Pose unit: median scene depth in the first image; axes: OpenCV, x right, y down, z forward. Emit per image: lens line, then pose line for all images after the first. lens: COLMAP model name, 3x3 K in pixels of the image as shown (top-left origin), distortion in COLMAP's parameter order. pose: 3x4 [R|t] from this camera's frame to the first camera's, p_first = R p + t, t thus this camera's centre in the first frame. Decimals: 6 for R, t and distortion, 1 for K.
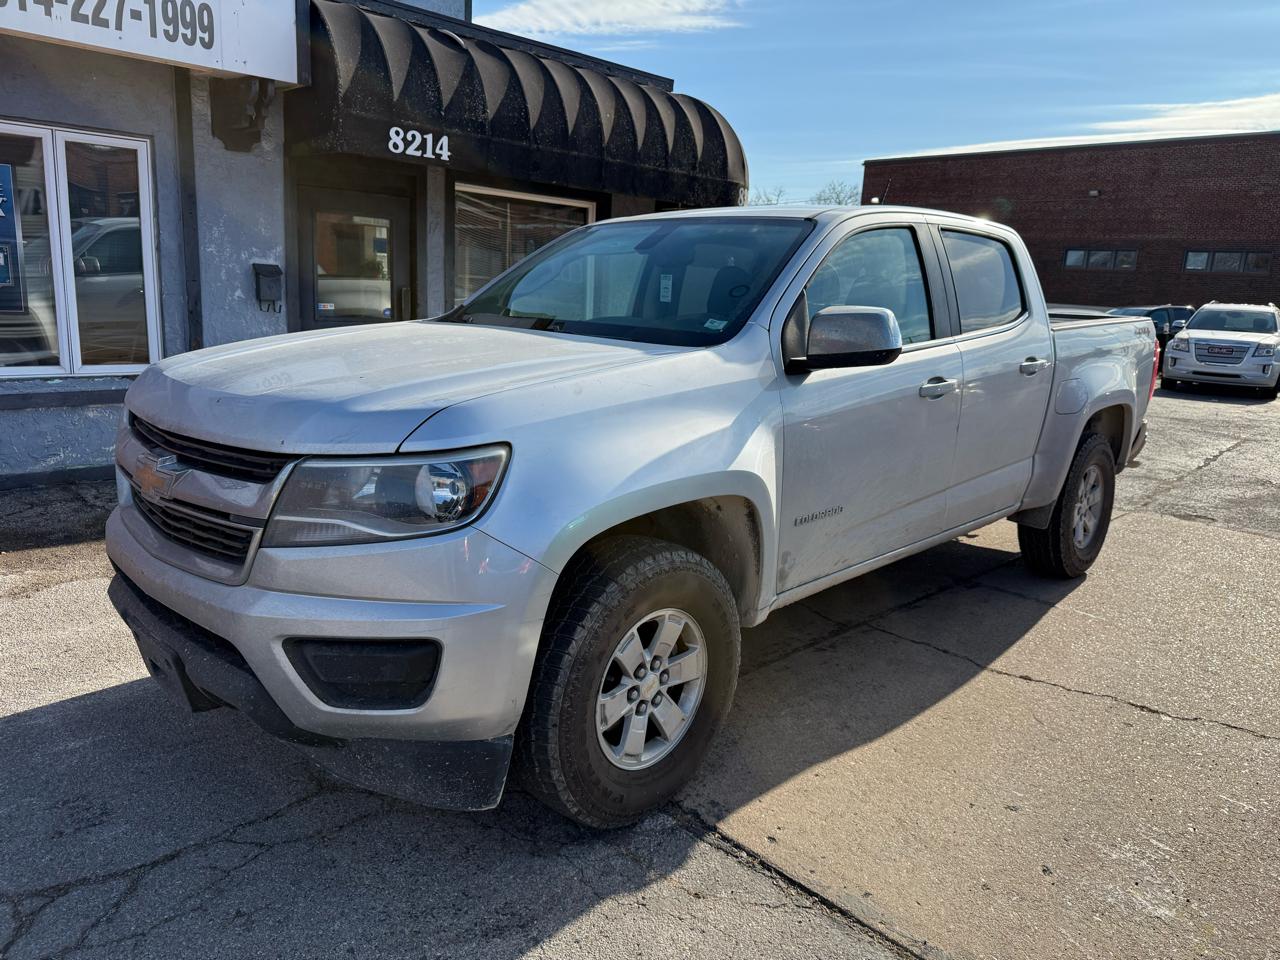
lens RADIAL K [[921.3, 0, 659.4], [0, 921.3, 486.5], [0, 0, 1]] dist [-0.010461, -0.001756]
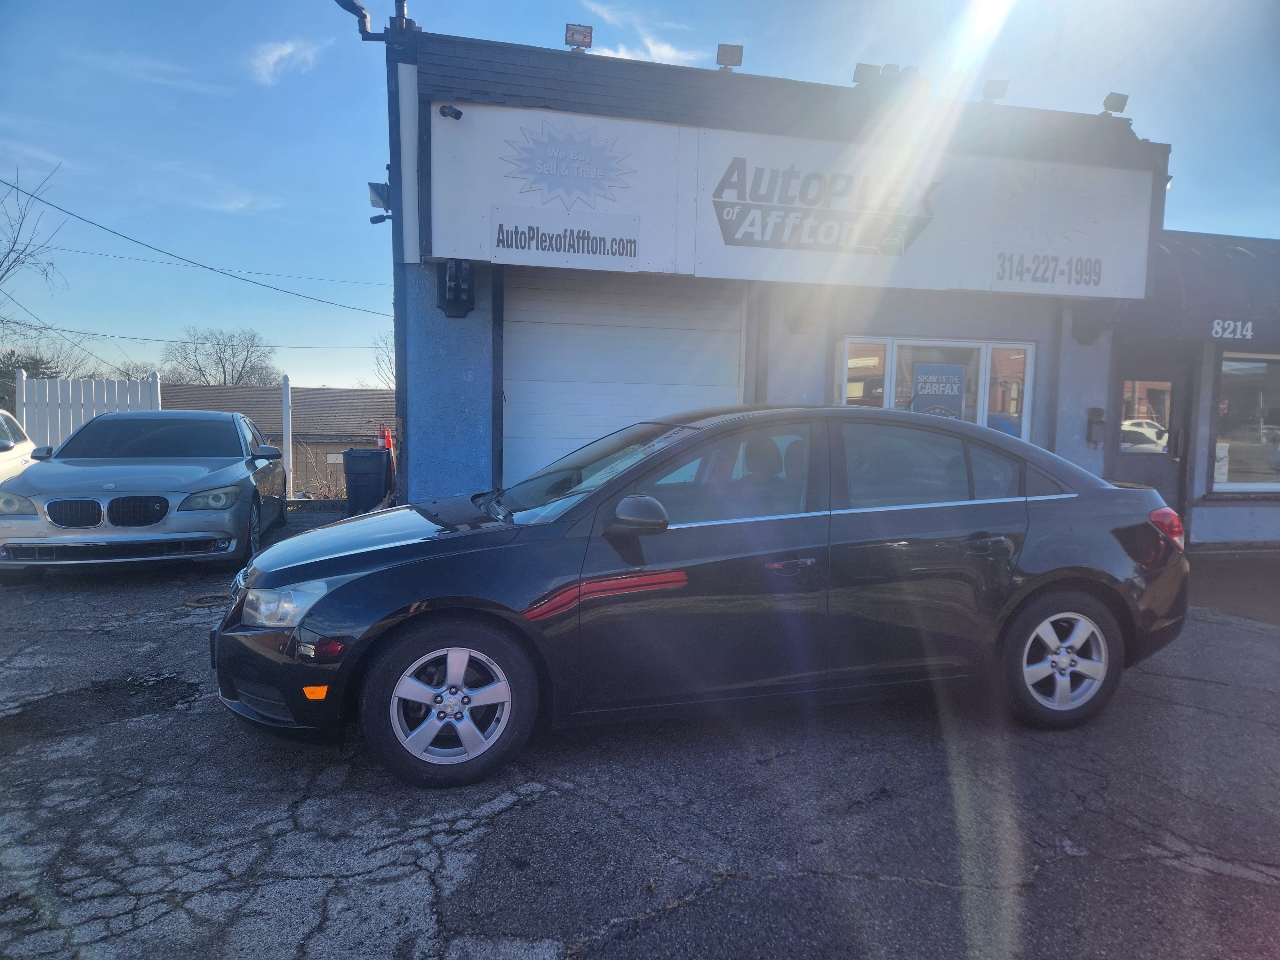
lens RADIAL K [[845.4, 0, 635.4], [0, 845.4, 477.8], [0, 0, 1]] dist [0.054836, -0.035984]
pose [[0.848271, 0.003619, -0.529550, -0.343949], [-0.088615, 0.986847, -0.135206, 0.109858], [0.522095, 0.161618, 0.837434, -0.545201]]
